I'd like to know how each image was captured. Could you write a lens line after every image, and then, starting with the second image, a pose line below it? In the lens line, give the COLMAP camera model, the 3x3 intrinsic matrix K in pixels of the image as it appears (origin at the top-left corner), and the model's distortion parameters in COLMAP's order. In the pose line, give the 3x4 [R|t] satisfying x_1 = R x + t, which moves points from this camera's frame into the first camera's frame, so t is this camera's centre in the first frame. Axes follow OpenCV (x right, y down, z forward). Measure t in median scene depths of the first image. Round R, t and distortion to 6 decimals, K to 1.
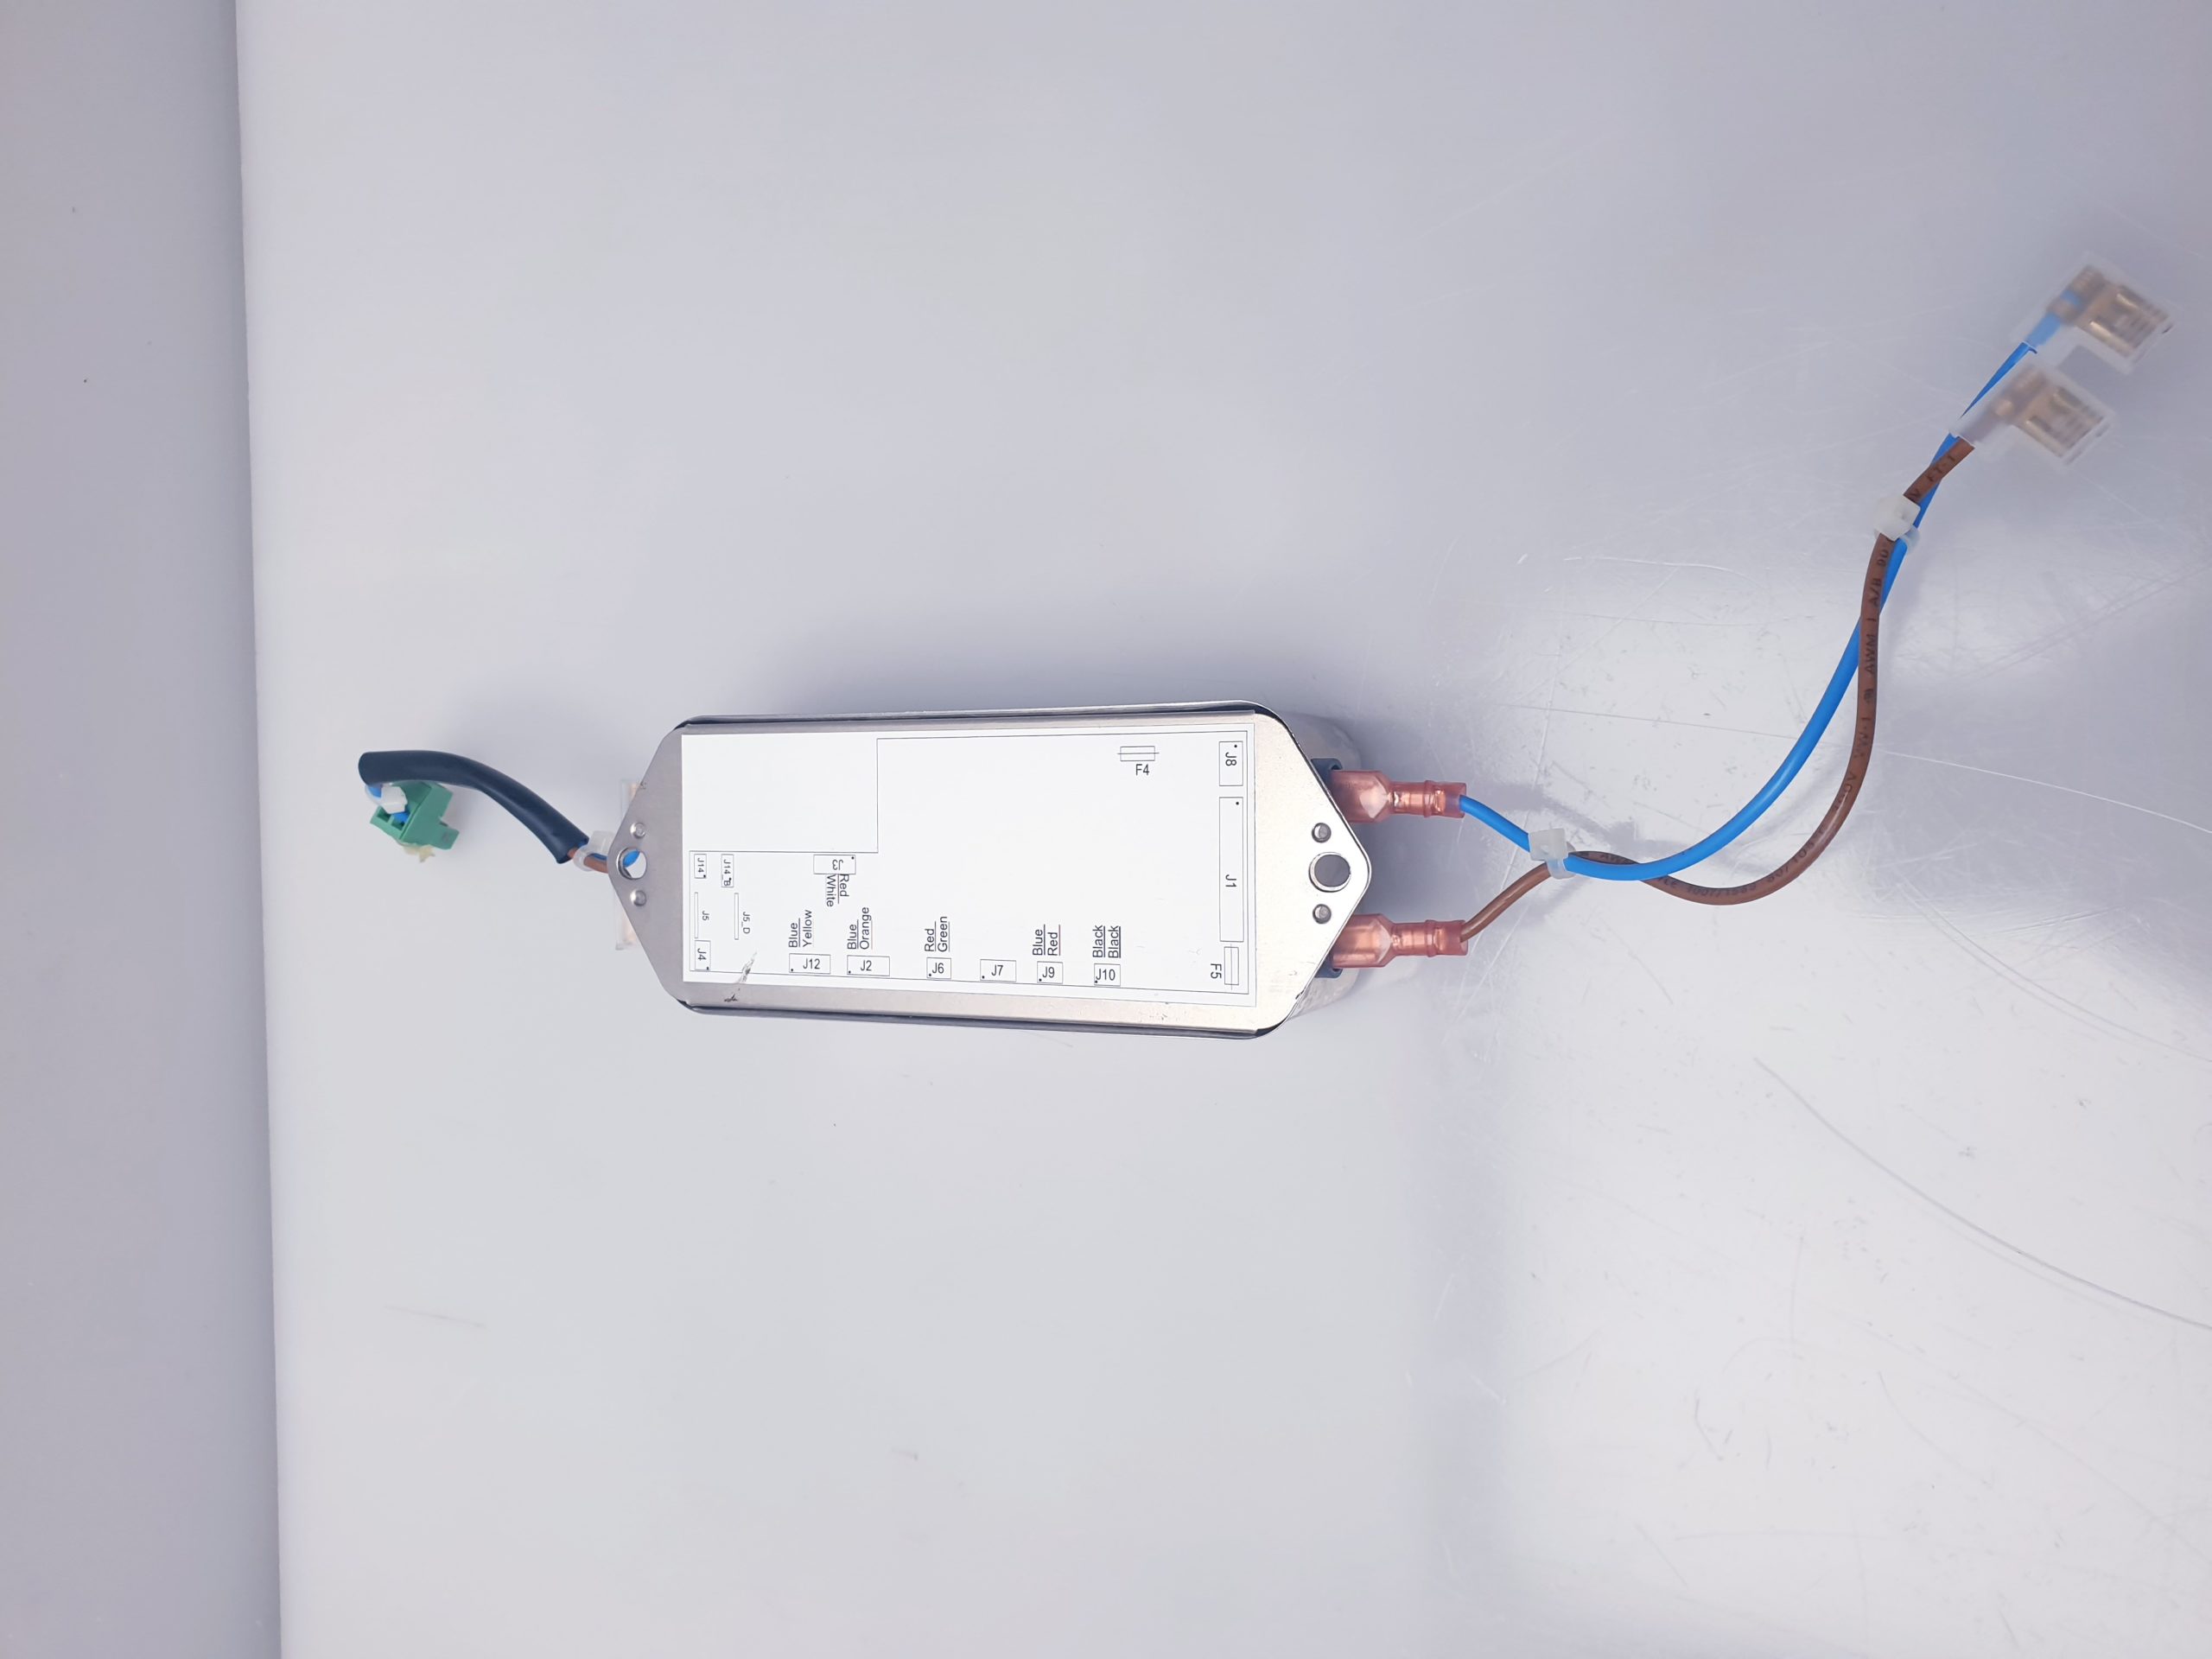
lens RADIAL K [[1687.2, 0, 1106.0], [0, 1687.2, 829.5], [0, 0, 1]] dist [-0.005779, -0.000881]
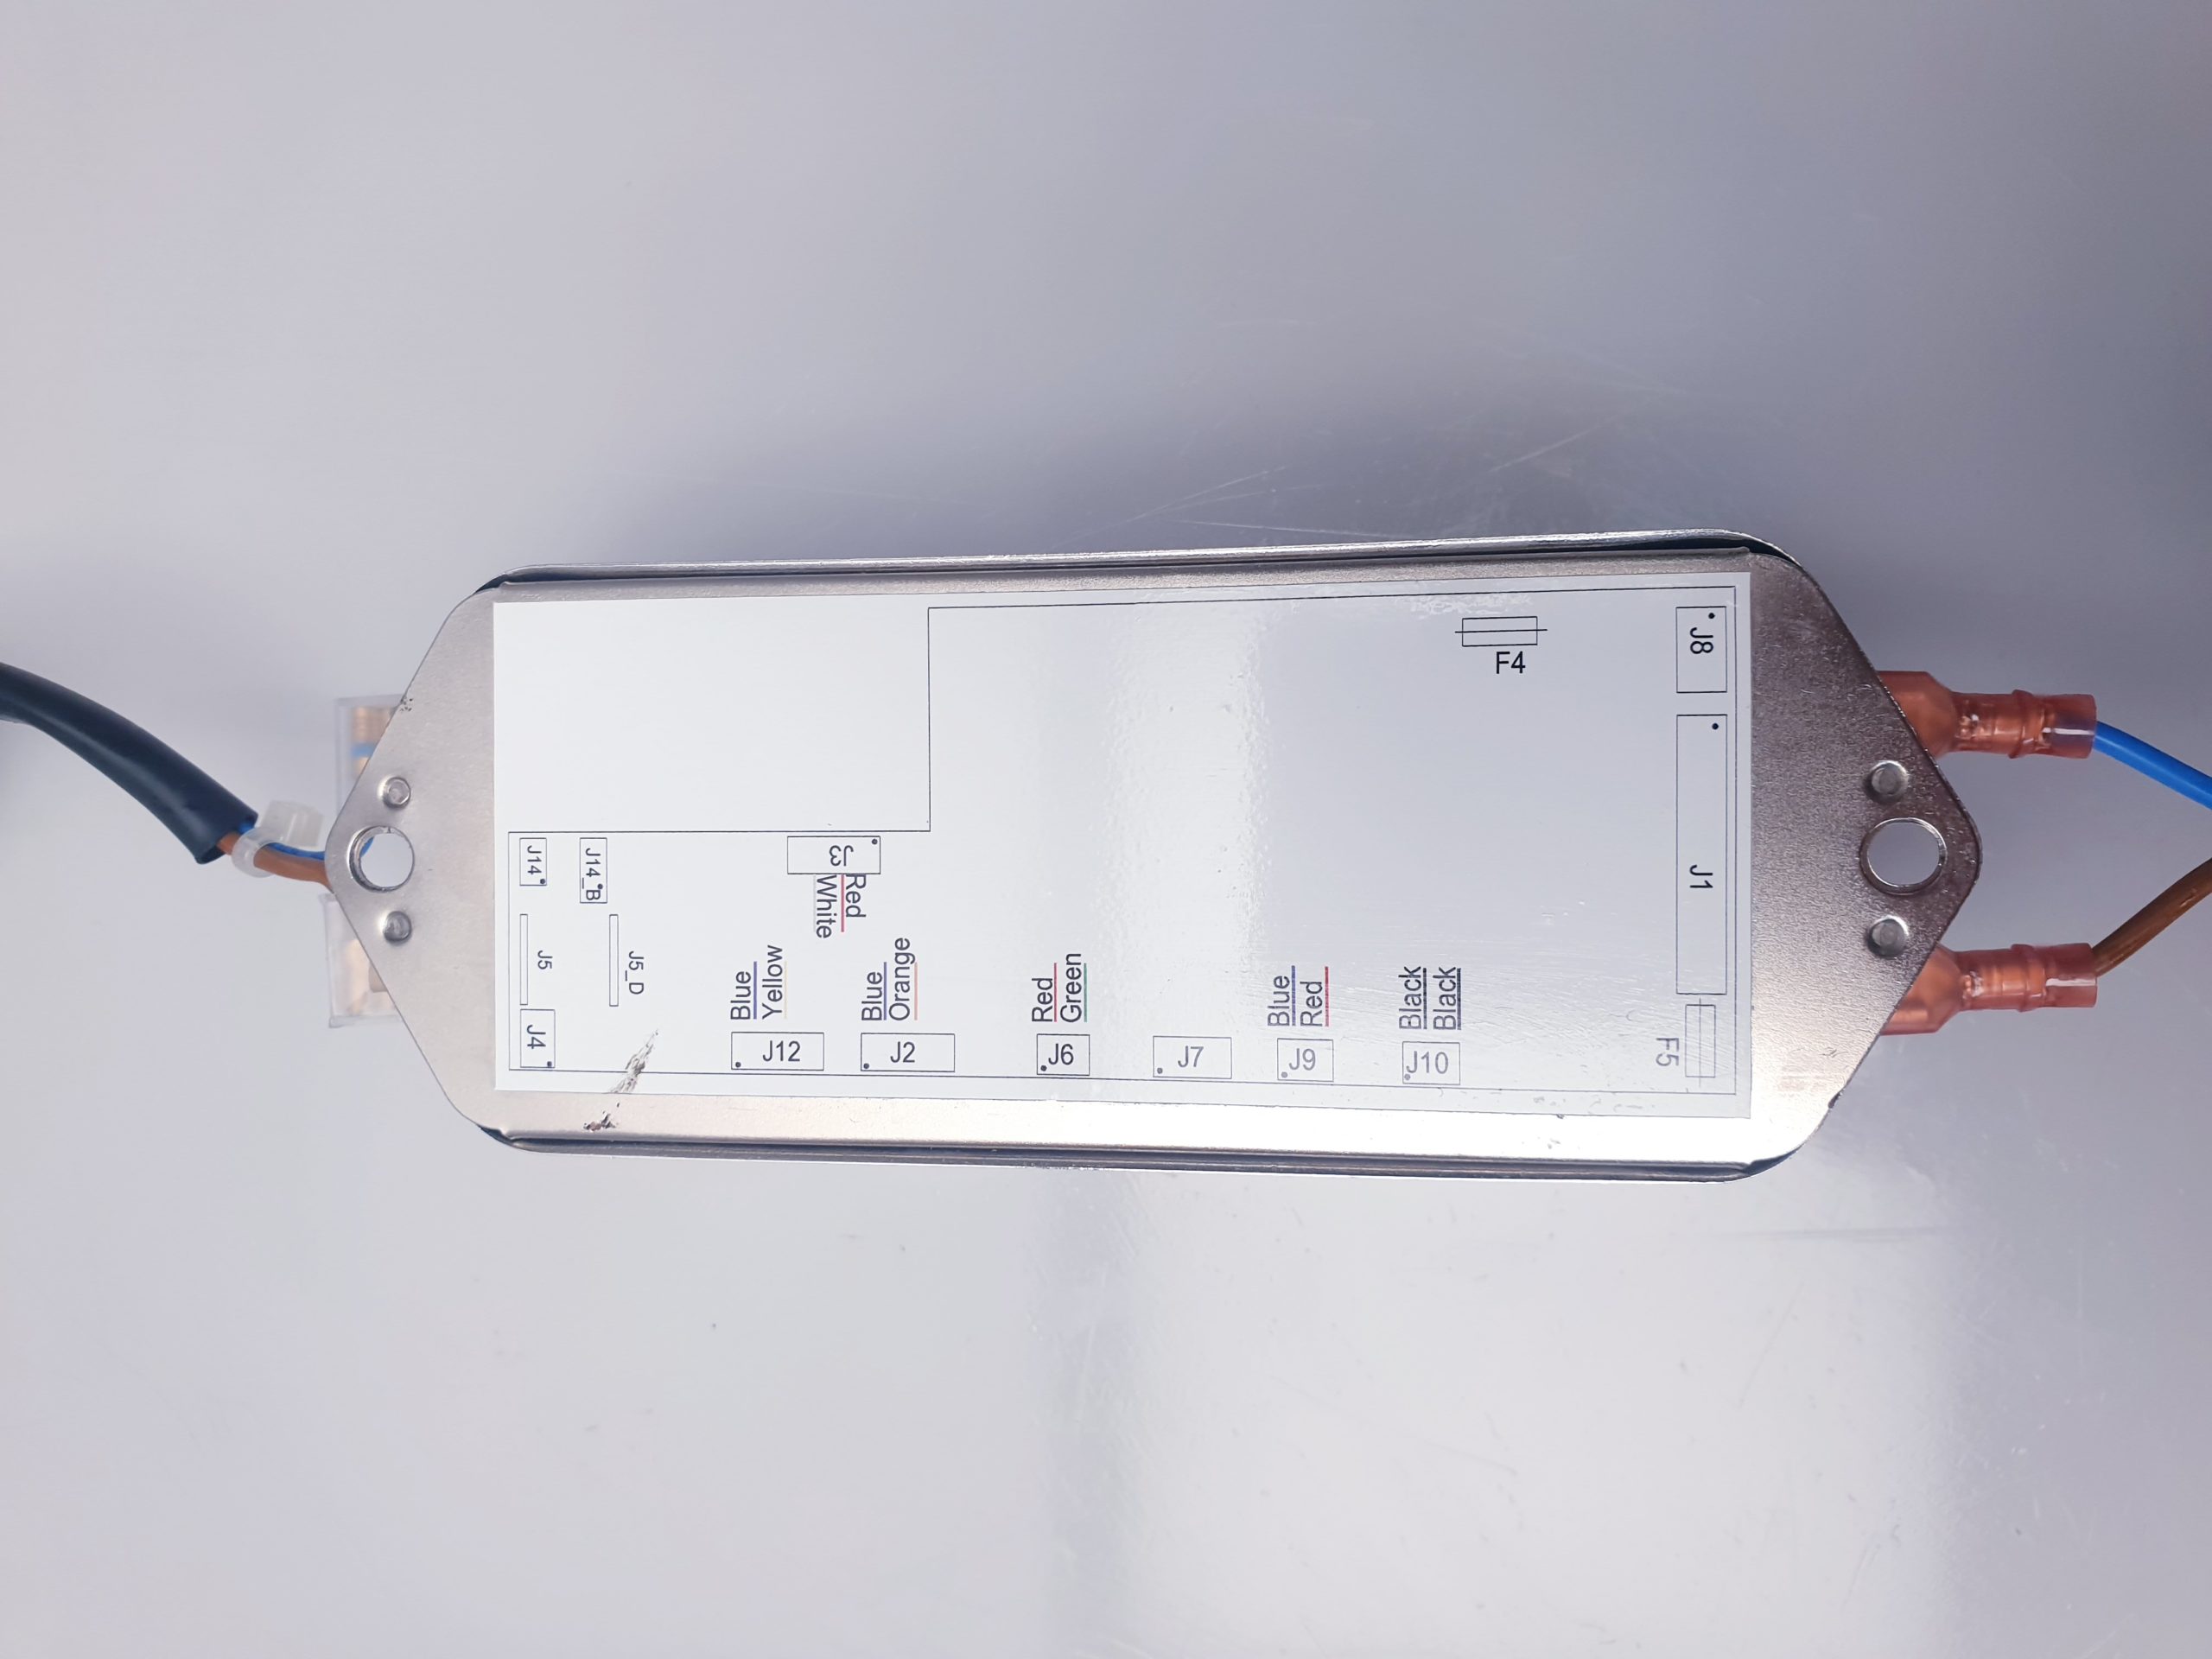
lens RADIAL K [[1617.9, 0, 1106.0], [0, 1617.9, 829.5], [0, 0, 1]] dist [0.010073, -0.002602]
pose [[0.968333, -0.000373, 0.249663, -0.218982], [0.003411, 0.999925, -0.011738, 0.020548], [-0.249640, 0.012218, 0.968262, 0.545492]]
